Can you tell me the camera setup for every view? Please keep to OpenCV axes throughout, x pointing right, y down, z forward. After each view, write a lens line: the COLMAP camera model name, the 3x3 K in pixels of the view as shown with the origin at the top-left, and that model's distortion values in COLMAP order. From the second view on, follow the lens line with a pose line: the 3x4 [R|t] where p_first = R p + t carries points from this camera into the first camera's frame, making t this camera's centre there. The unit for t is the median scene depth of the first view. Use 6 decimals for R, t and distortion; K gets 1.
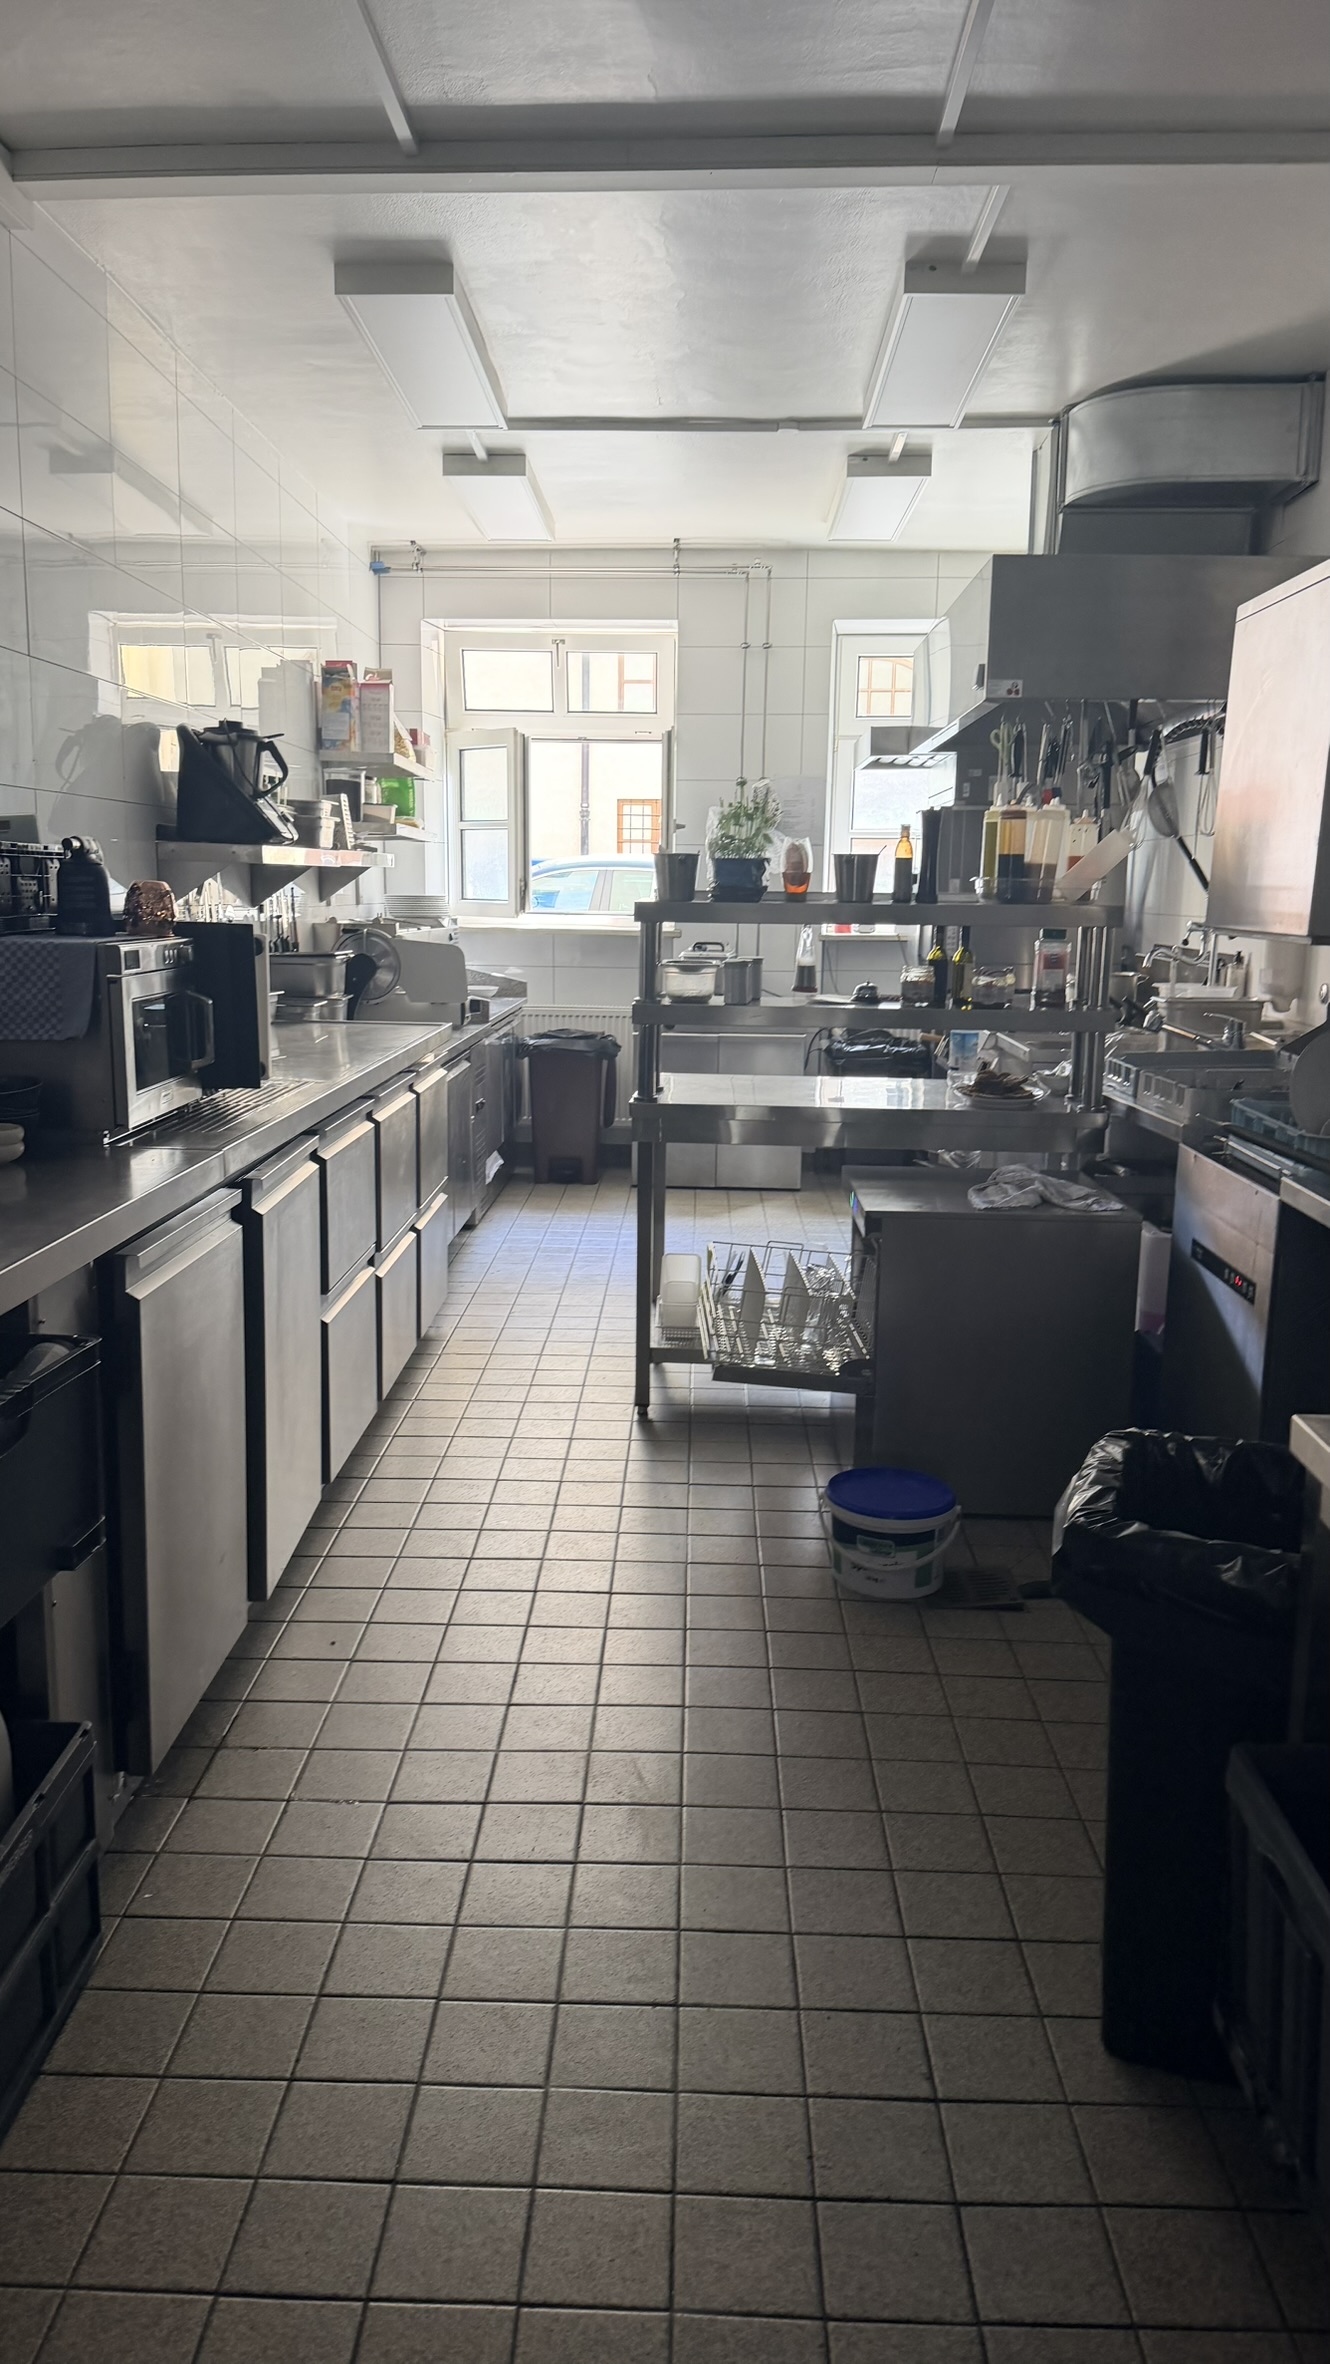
lens RADIAL K [[1661.3, 0, 658.4], [0, 1661.3, 1188.0], [0, 0, 1]] dist [0.019570, -0.019739]
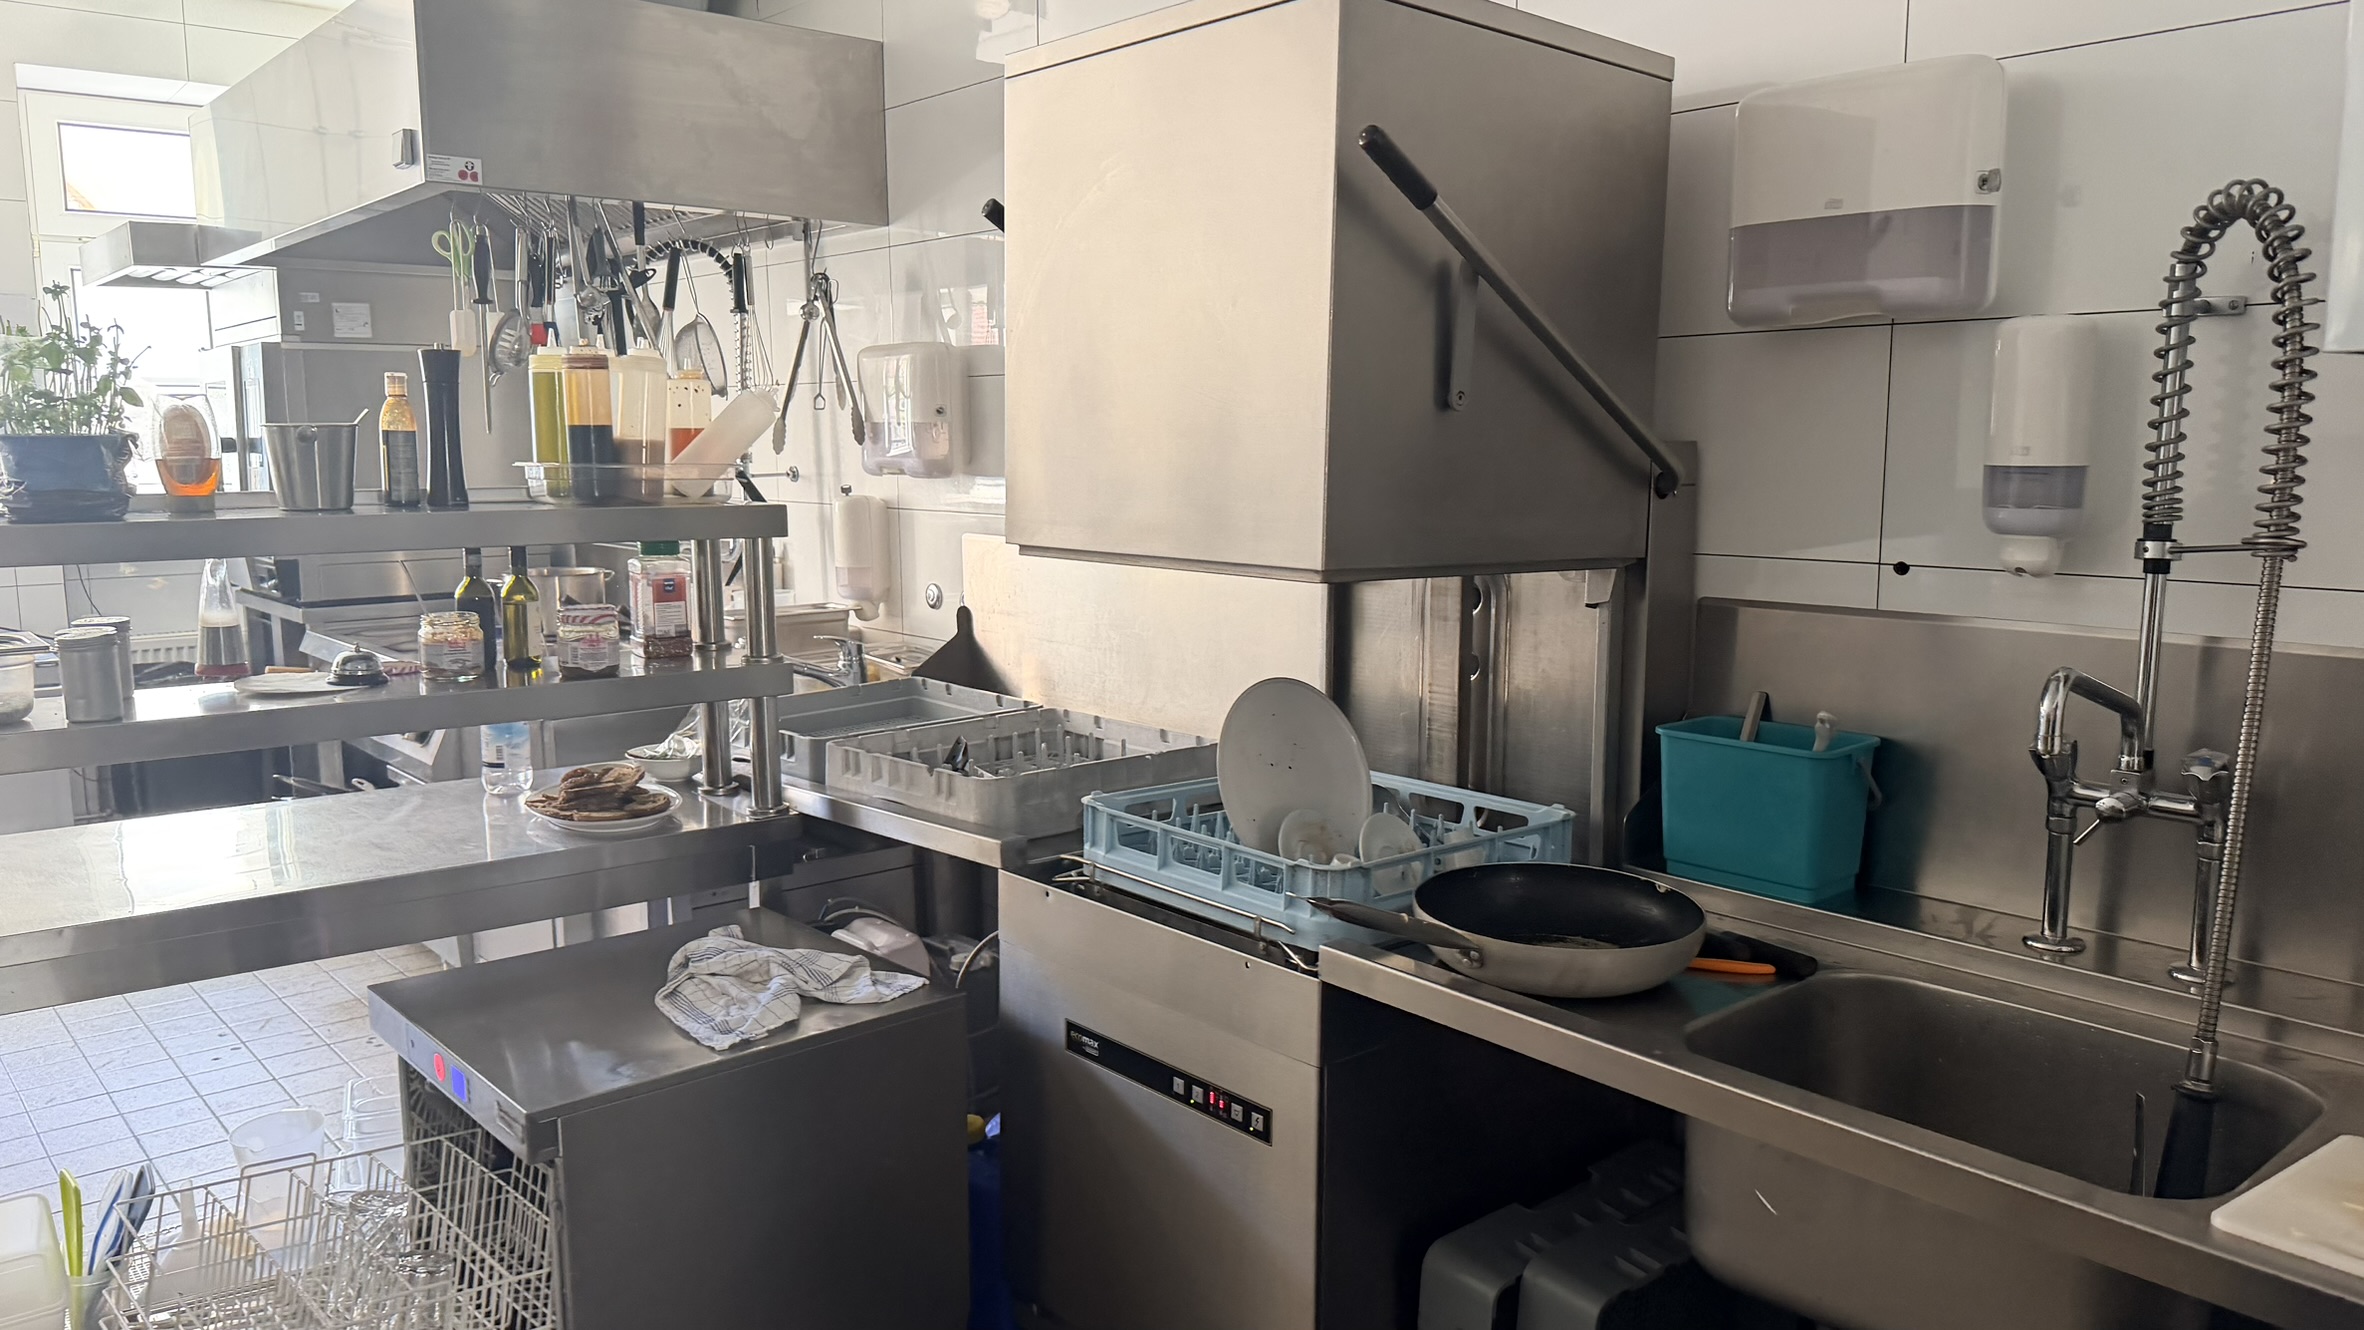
lens RADIAL K [[1661.3, 0, 1186.7], [0, 1661.3, 668.7], [0, 0, 1]] dist [0.019570, -0.019739]
pose [[0.730748, -0.103574, 0.674745, -0.052936], [0.130003, 0.991448, 0.011396, -0.087068], [-0.670155, 0.079391, 0.737963, 0.392353]]
